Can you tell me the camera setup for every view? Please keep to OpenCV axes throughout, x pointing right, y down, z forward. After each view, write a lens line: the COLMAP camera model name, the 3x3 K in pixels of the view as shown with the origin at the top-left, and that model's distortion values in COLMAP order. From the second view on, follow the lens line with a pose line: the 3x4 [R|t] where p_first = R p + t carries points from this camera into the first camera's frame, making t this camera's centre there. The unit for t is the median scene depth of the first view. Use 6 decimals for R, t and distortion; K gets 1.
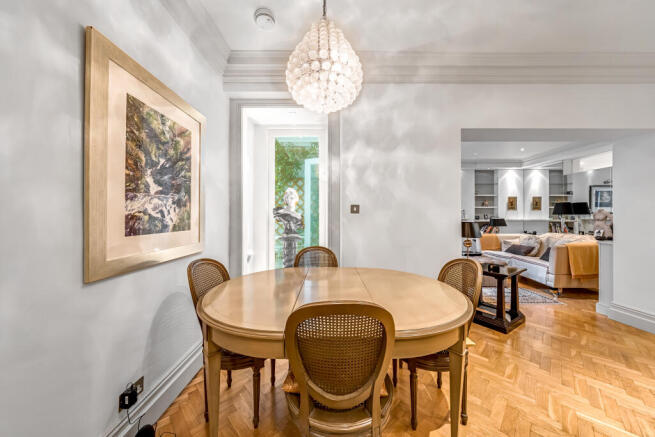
lens RADIAL K [[223.1, 0, 330.4], [0, 223.1, 215.8], [0, 0, 1]] dist [-0.000668, 0.000040]
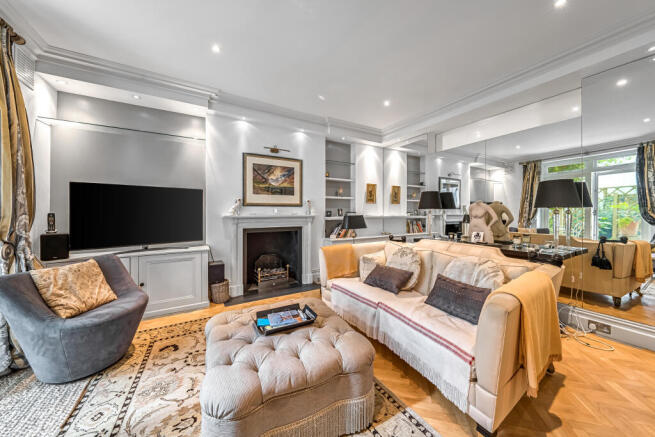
lens RADIAL K [[223.1, 0, 326.4], [0, 223.1, 213.8], [0, 0, 1]] dist [-0.000668, 0.000040]
pose [[0.870562, -0.004478, 0.492039, 0.343125], [-0.000960, 0.999941, 0.010798, 0.001817], [-0.492059, -0.009873, 0.870506, 0.452839]]
